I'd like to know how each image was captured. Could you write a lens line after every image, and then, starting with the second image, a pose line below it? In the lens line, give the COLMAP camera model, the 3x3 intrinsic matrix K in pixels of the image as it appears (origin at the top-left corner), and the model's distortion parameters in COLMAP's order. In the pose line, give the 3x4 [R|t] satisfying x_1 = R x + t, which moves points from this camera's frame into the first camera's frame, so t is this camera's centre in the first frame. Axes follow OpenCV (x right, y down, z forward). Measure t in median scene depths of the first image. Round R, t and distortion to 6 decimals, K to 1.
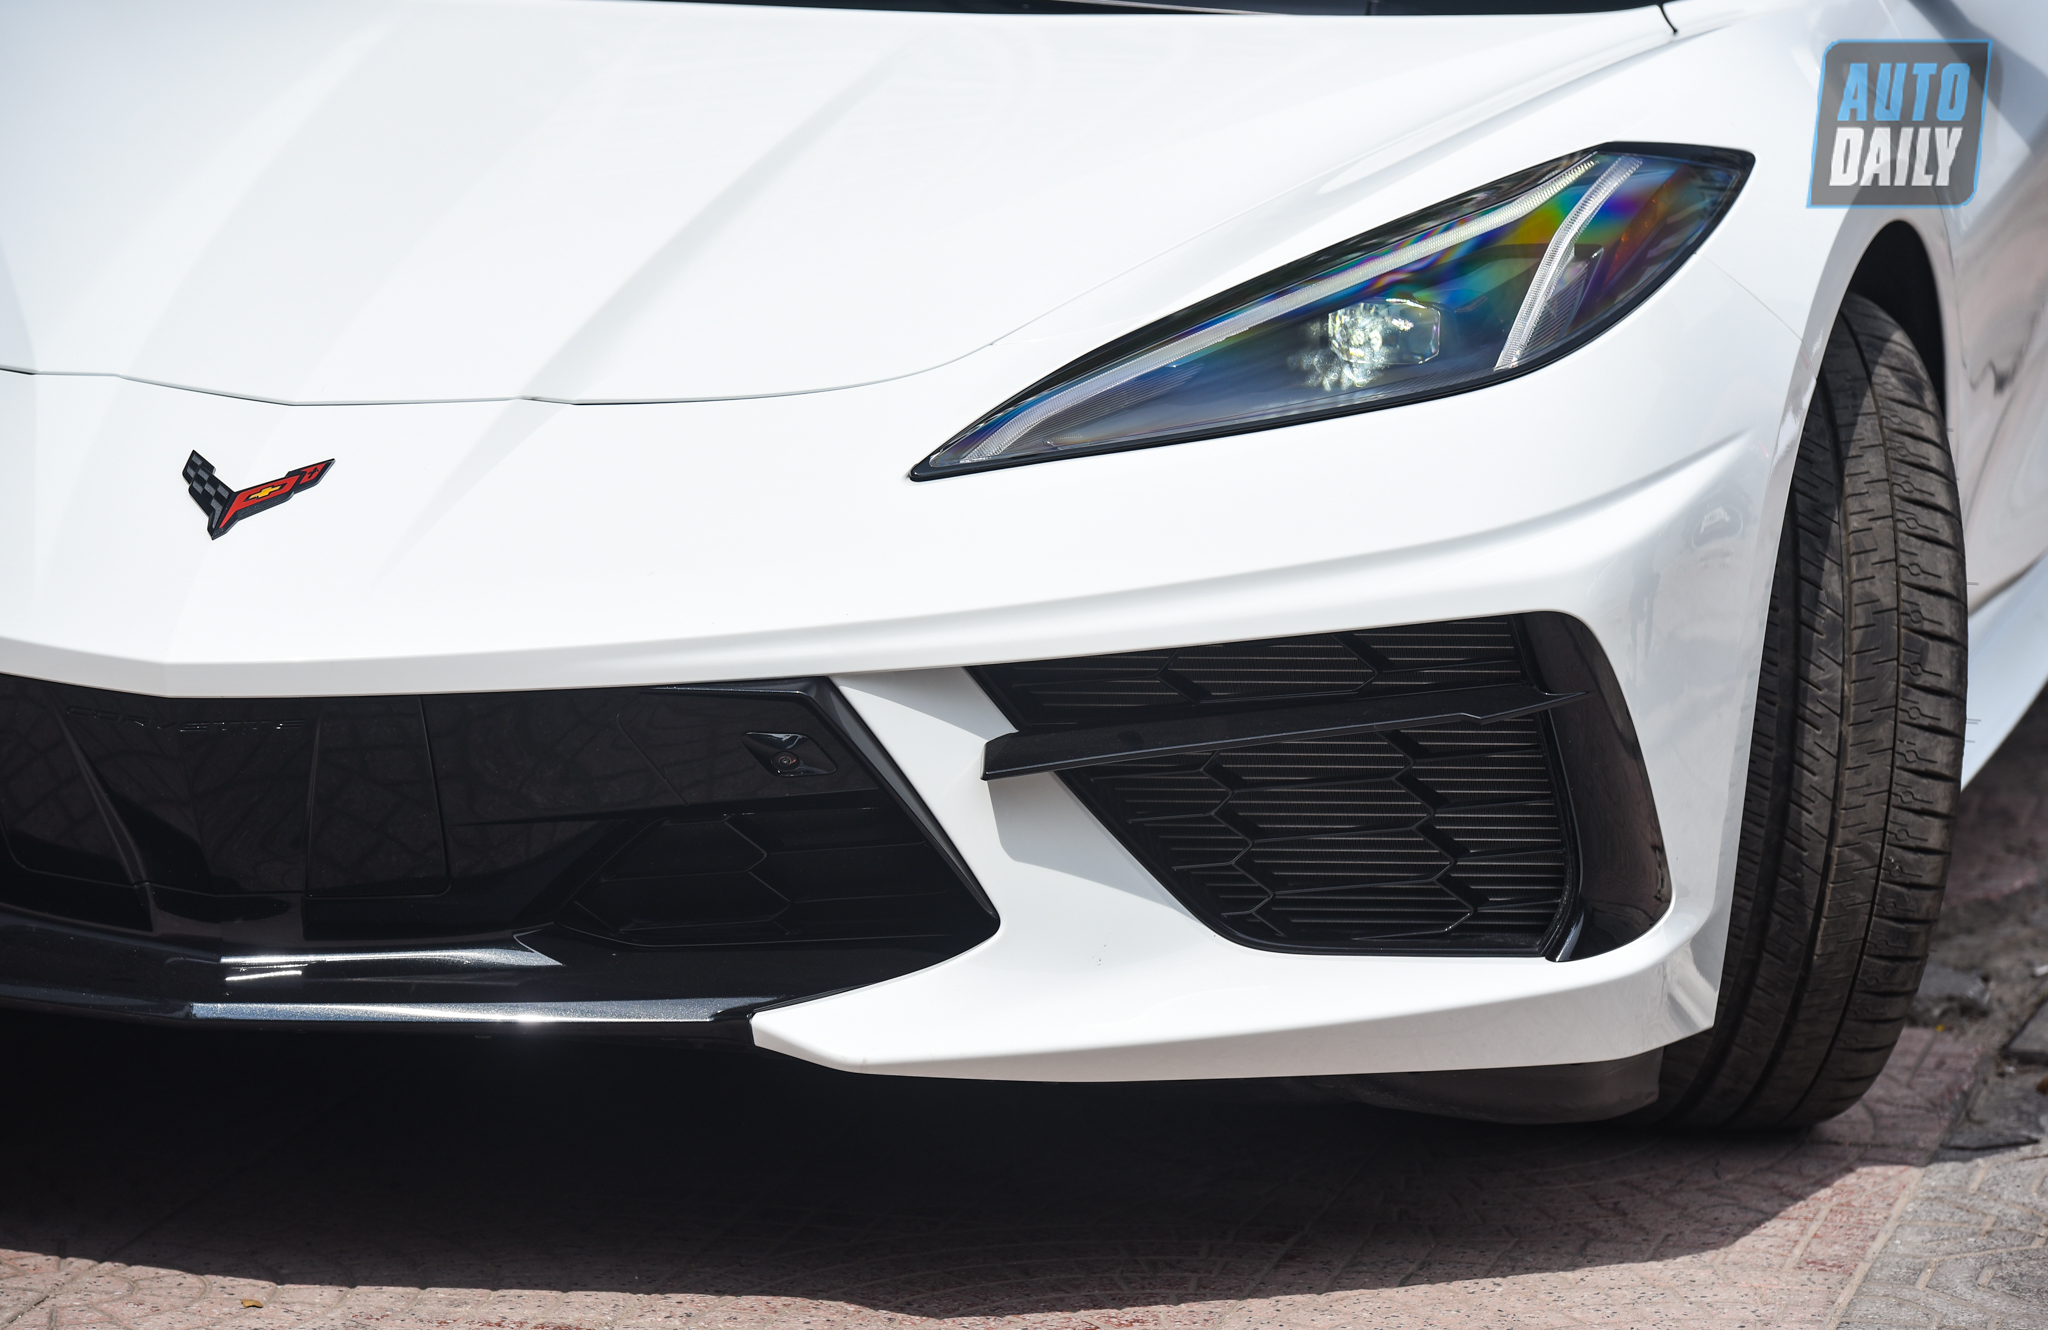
lens RADIAL K [[8831.6, 0, 1033.9], [0, 8831.6, 677.0], [0, 0, 1]] dist [1.137489, 0.000000]
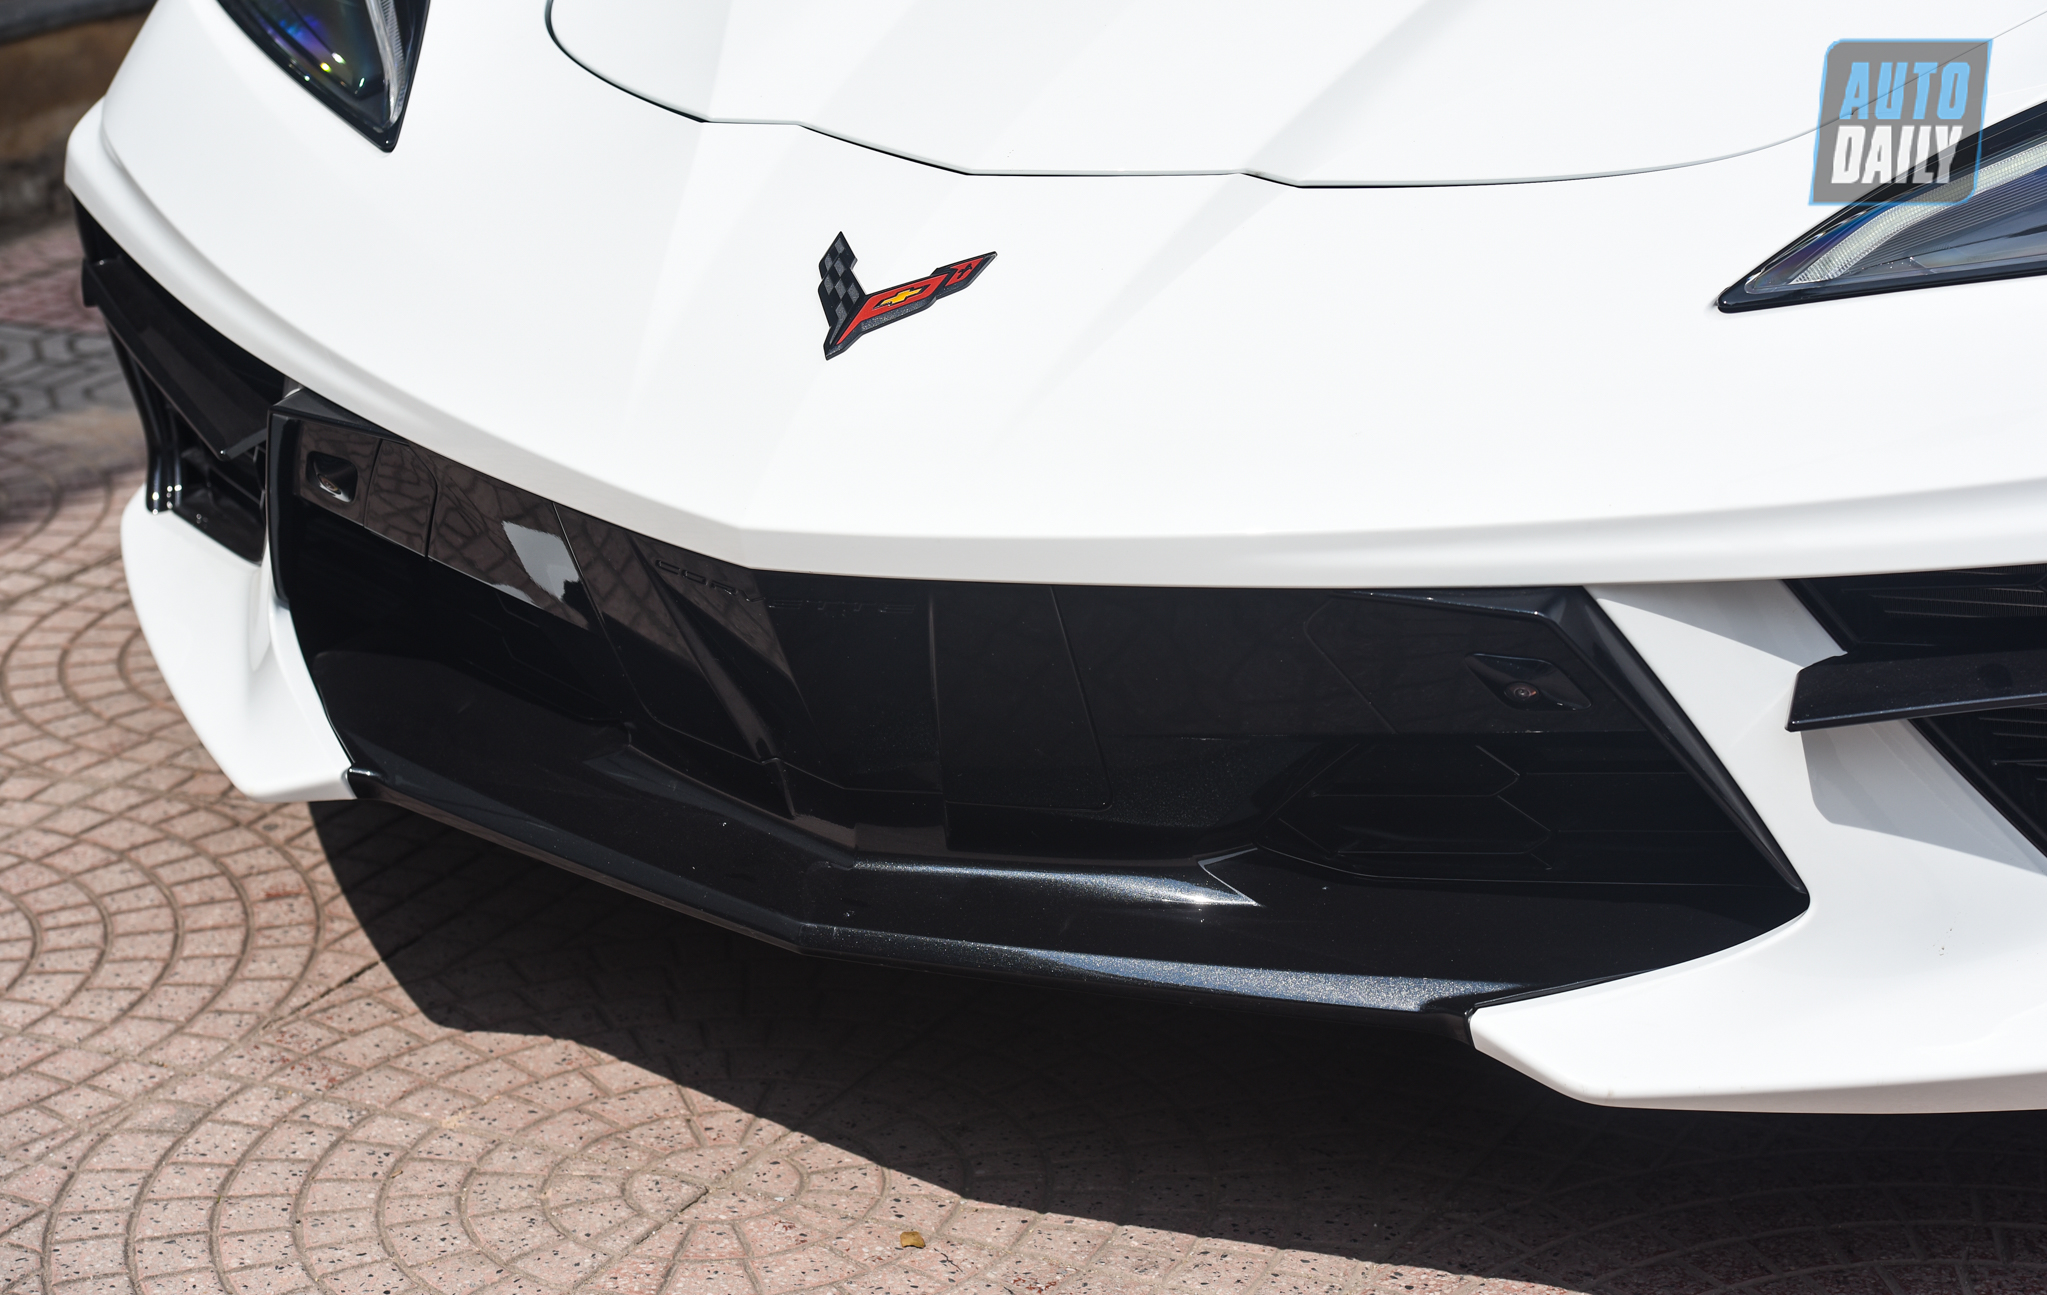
lens RADIAL K [[4292.2, 0, 1022.1], [0, 4292.2, 634.9], [0, 0, 1]] dist [-0.122982, 0.000000]
pose [[0.967222, 0.054430, -0.248032, 0.020408], [-0.016533, 0.988184, 0.152380, -0.049231], [0.253395, -0.143284, 0.956693, 0.631860]]
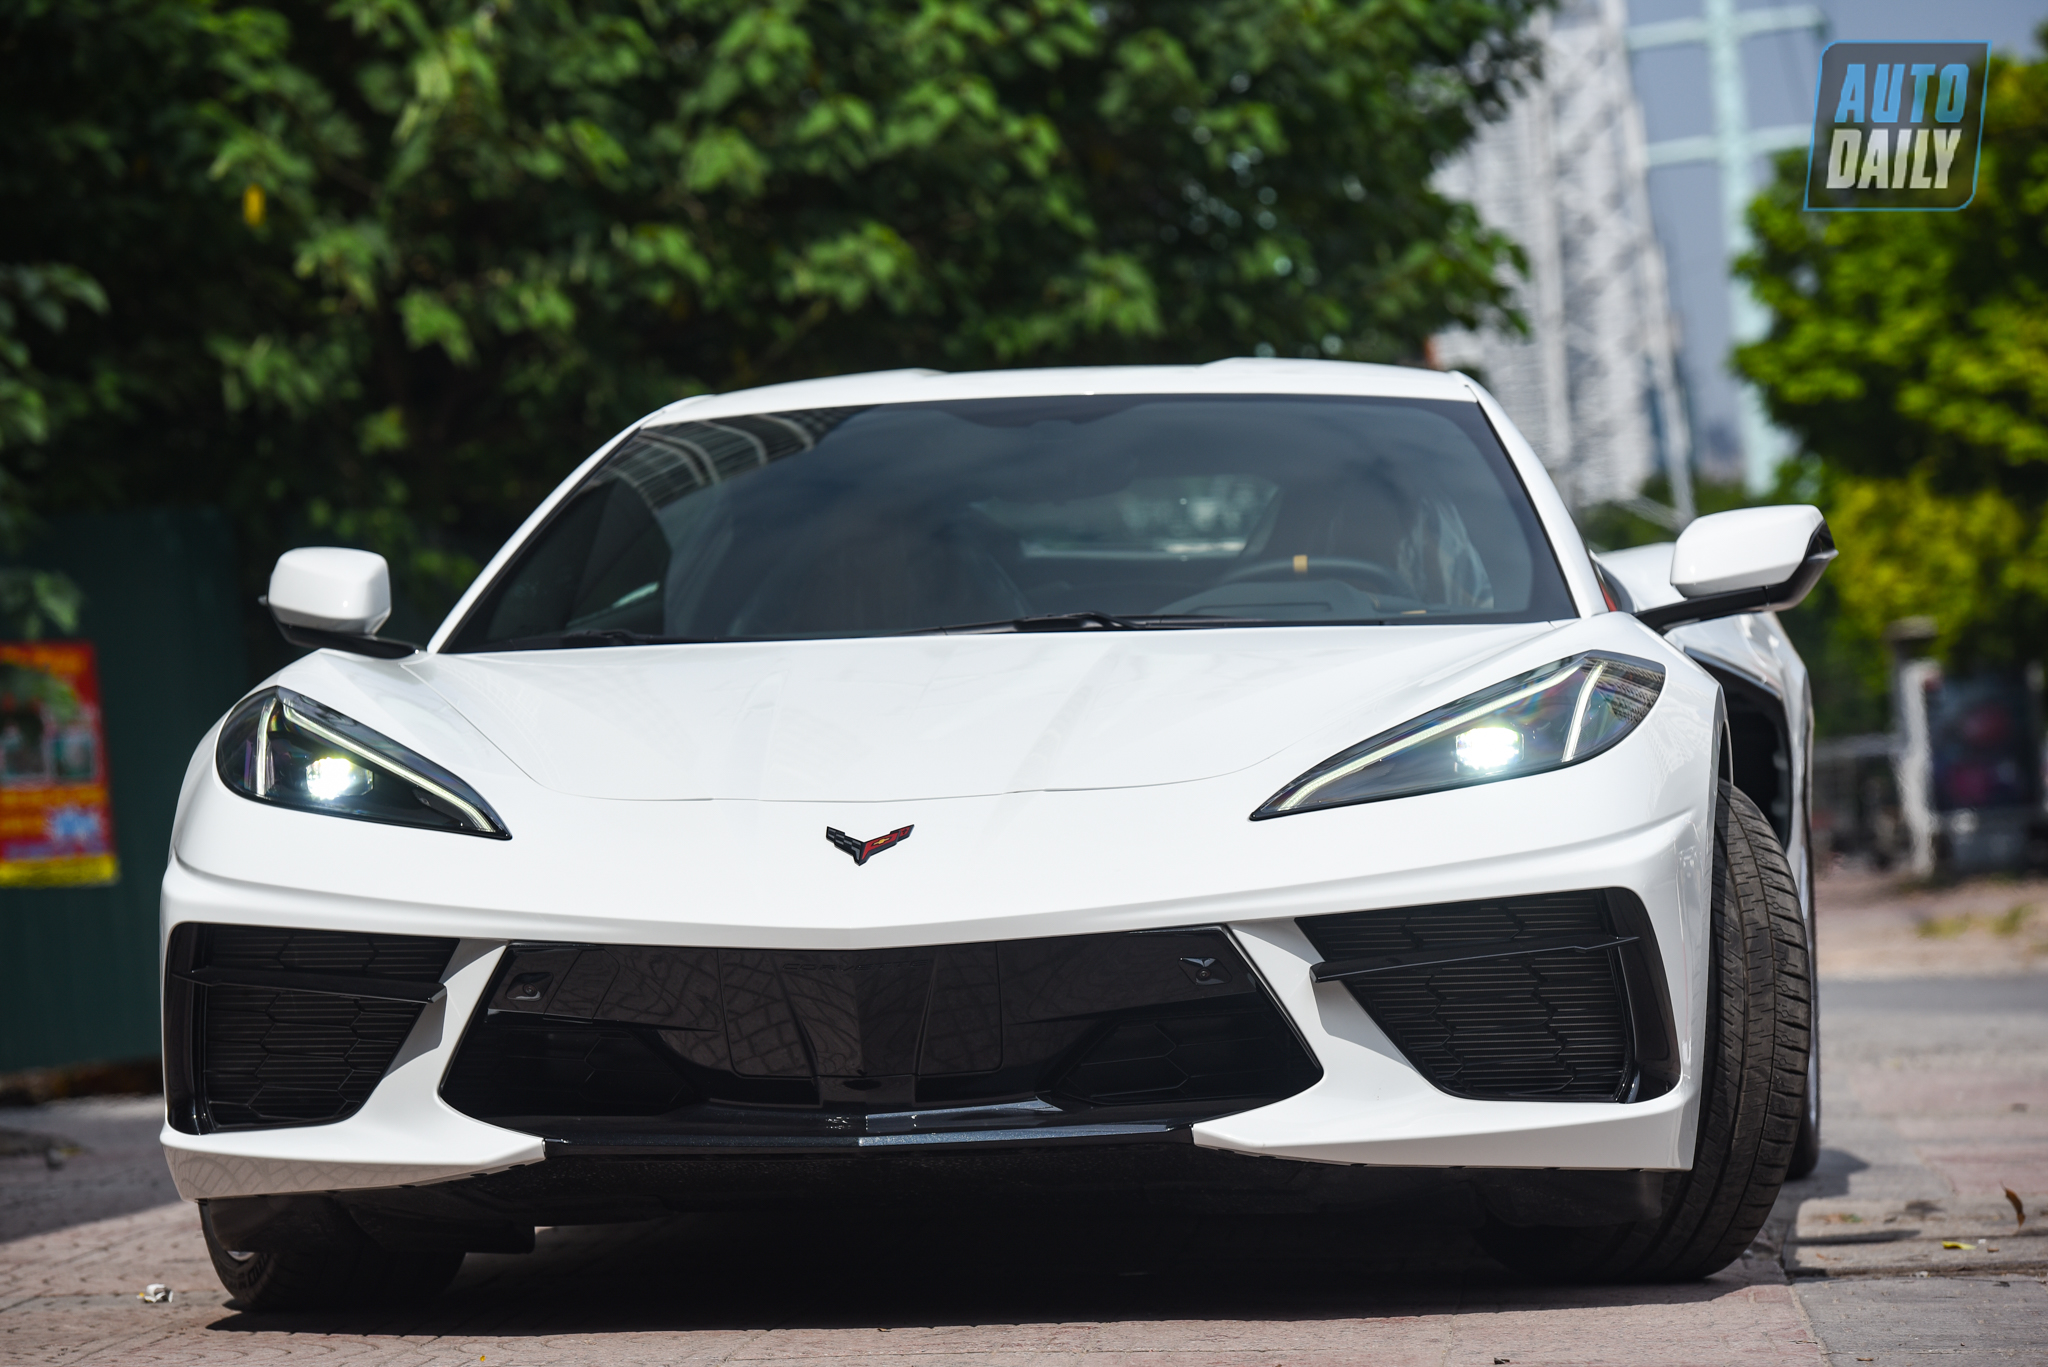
lens RADIAL K [[9005.7, 0, 1009.3], [0, 9005.7, 671.6], [0, 0, 1]] dist [1.155037, 0.000000]
pose [[0.985767, -0.031018, 0.165234, -0.346560], [0.060940, 0.981918, -0.179231, 0.258612], [-0.156687, 0.186749, 0.969832, -0.688338]]
